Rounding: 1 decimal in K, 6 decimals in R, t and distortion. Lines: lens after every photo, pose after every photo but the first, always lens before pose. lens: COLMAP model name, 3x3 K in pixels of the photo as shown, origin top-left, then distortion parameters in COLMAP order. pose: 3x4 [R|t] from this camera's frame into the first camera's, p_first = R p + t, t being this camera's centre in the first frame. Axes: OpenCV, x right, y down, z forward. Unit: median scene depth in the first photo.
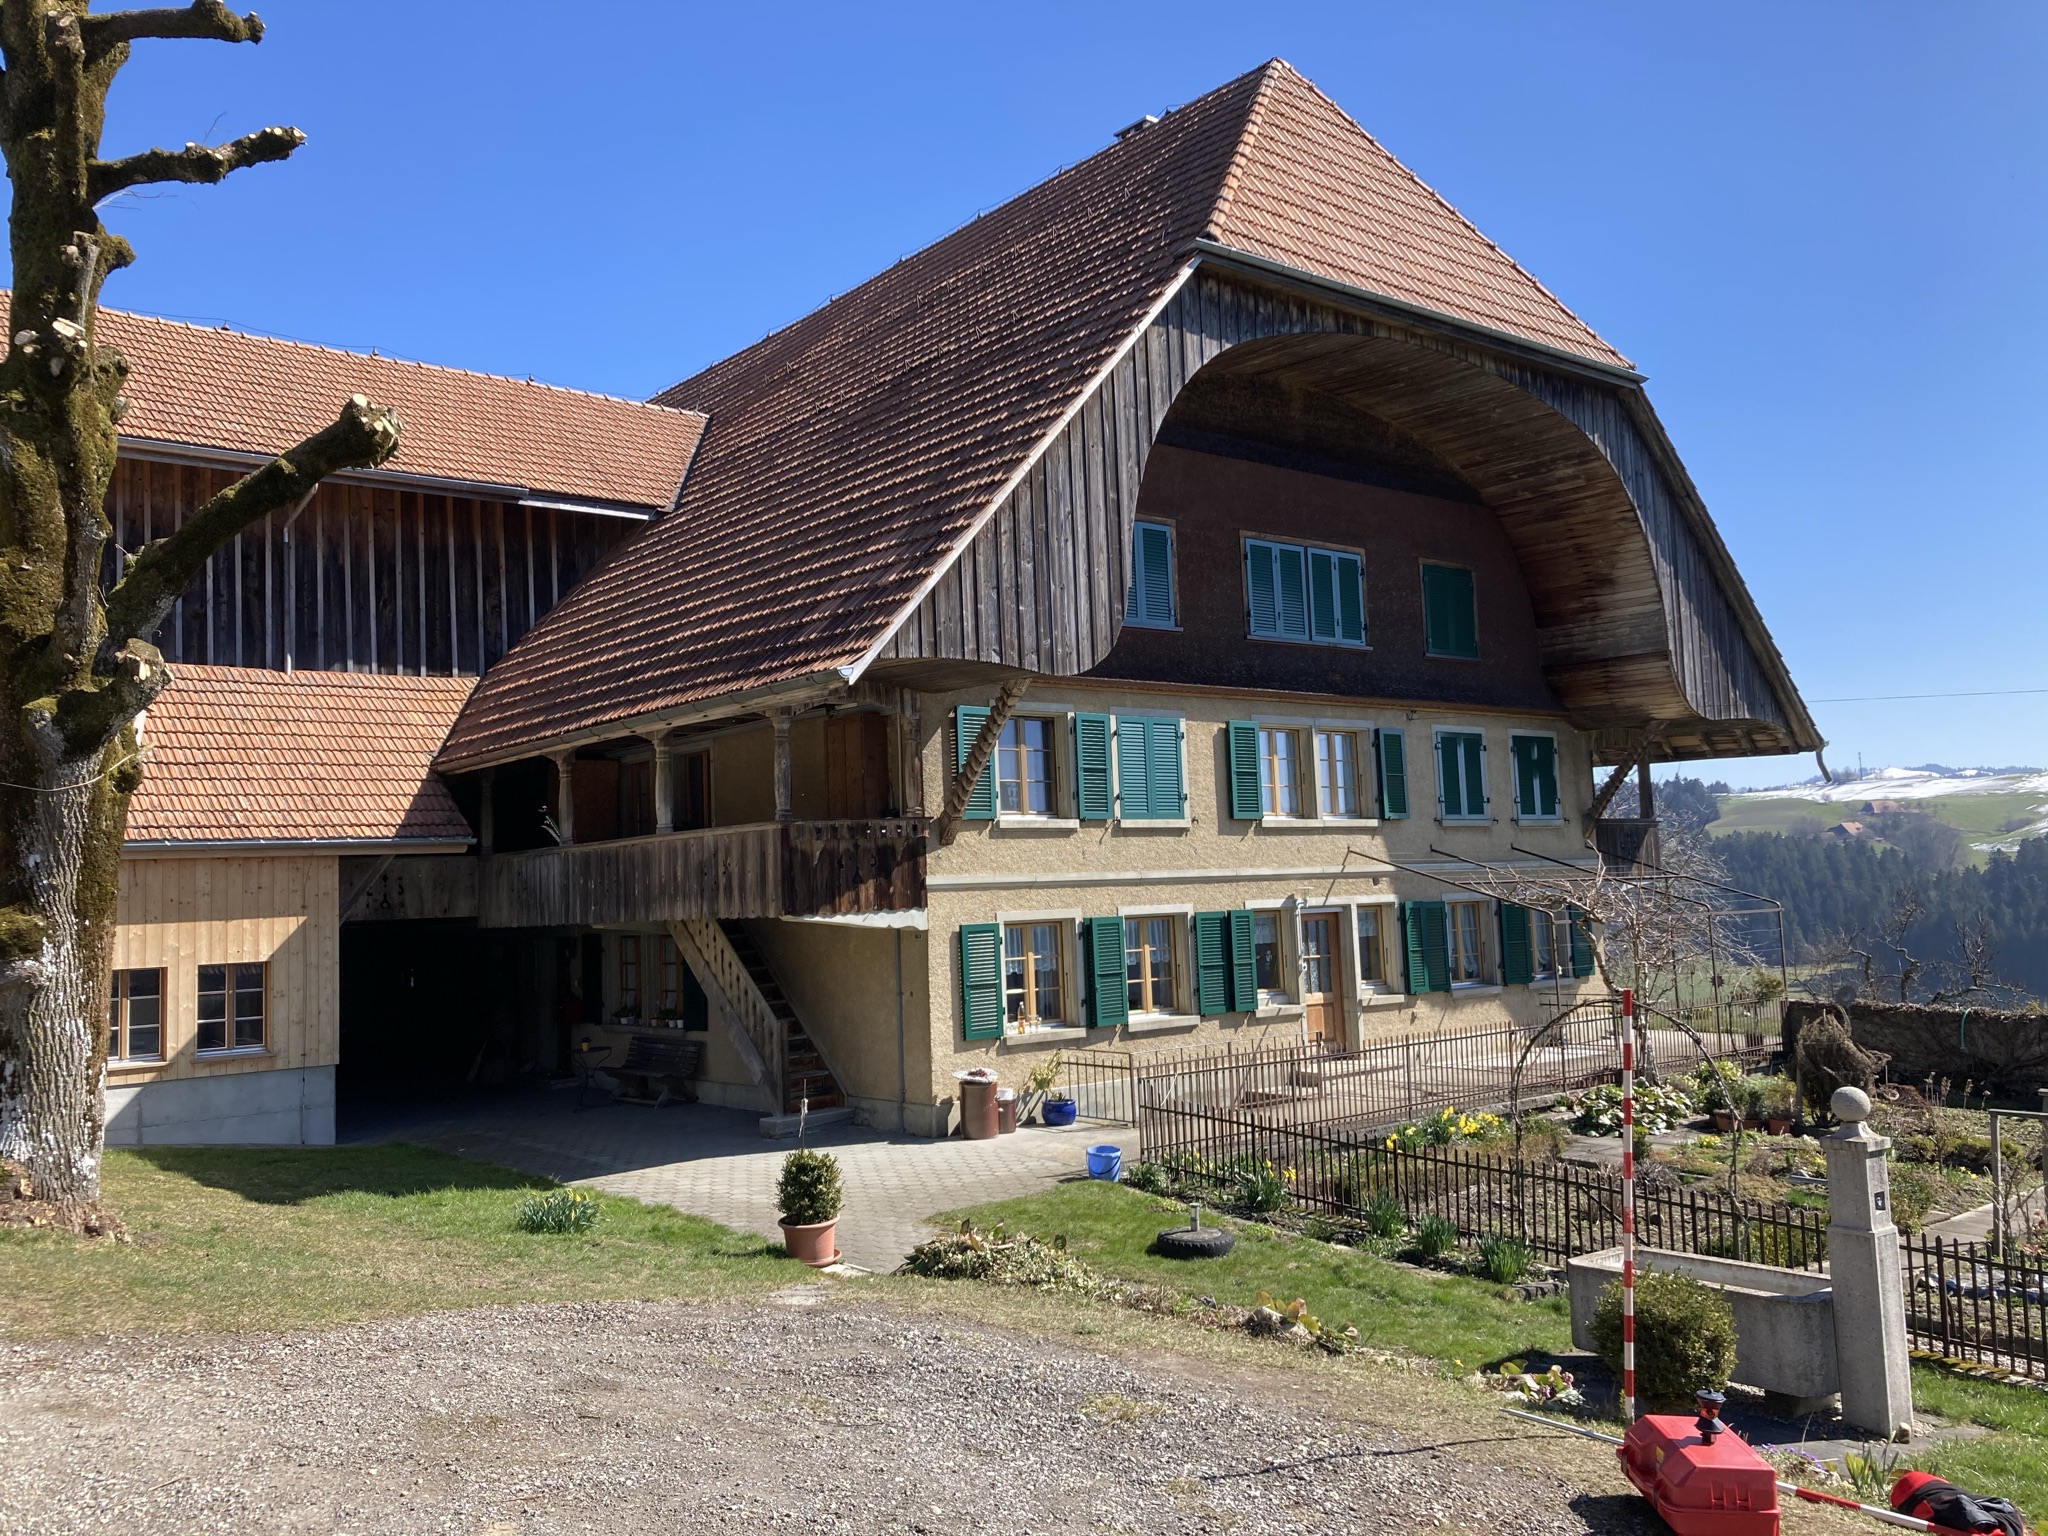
lens RADIAL K [[1671.2, 0, 1026.1], [0, 1671.2, 762.6], [0, 0, 1]] dist [0.014178, -0.001493]
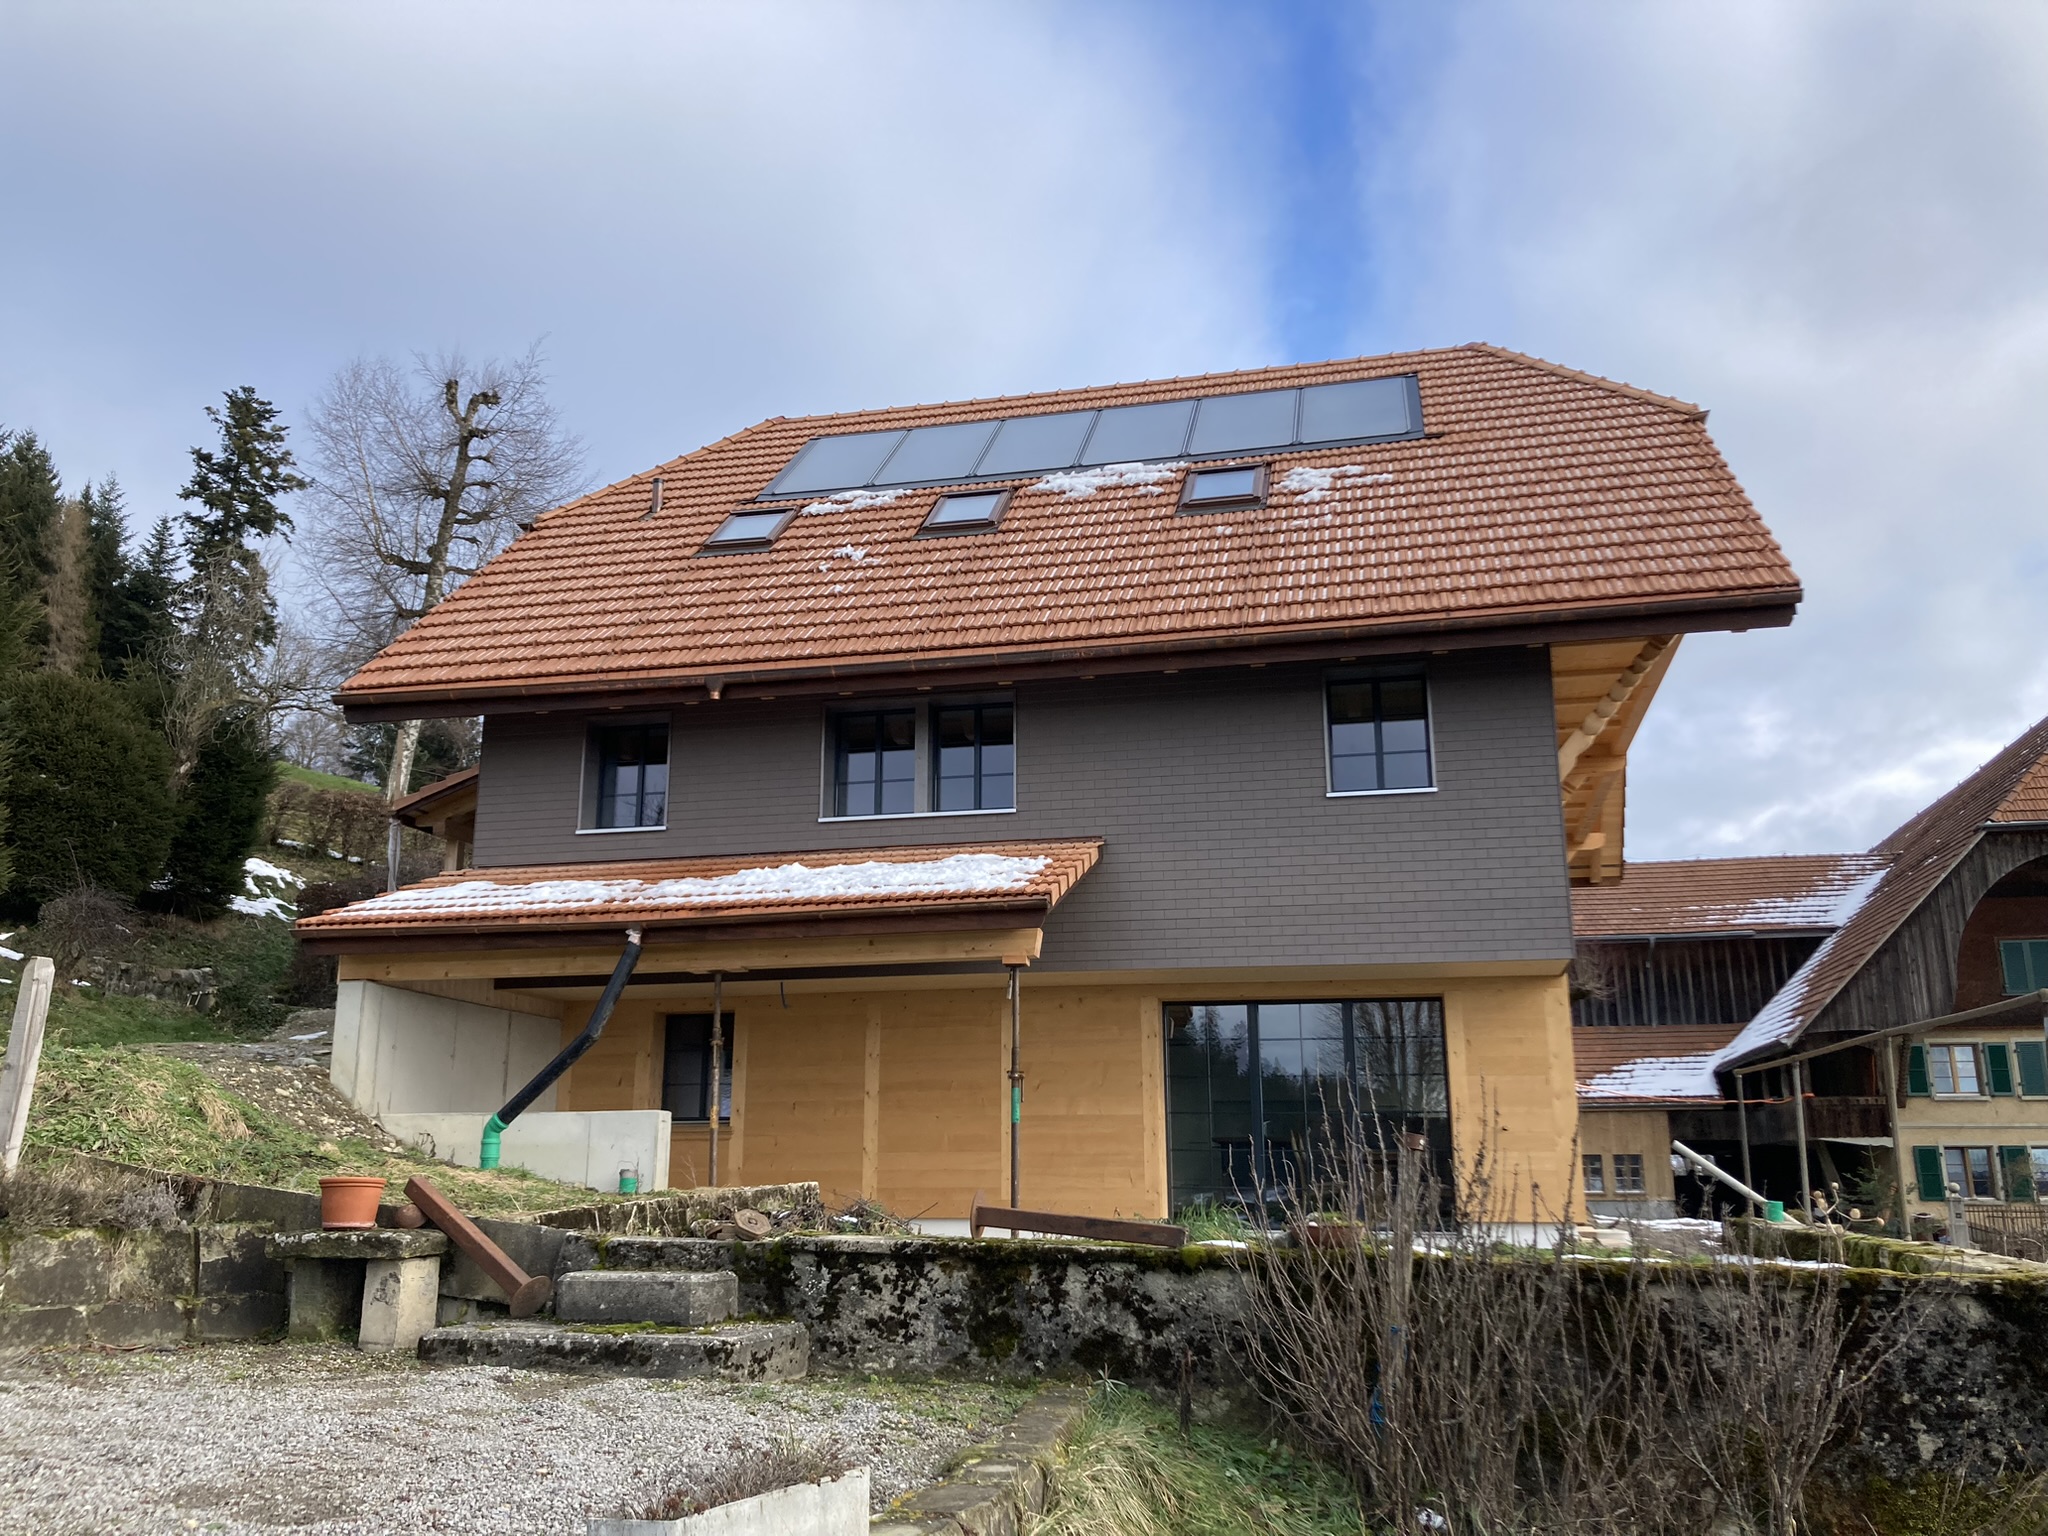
lens RADIAL K [[1671.2, 0, 1023.2], [0, 1671.2, 765.0], [0, 0, 1]] dist [0.014178, -0.001493]
pose [[0.602201, -0.153659, -0.783418, 1.050621], [0.035409, 0.985478, -0.166073, -0.068563], [0.797559, 0.072270, 0.598896, -1.270064]]
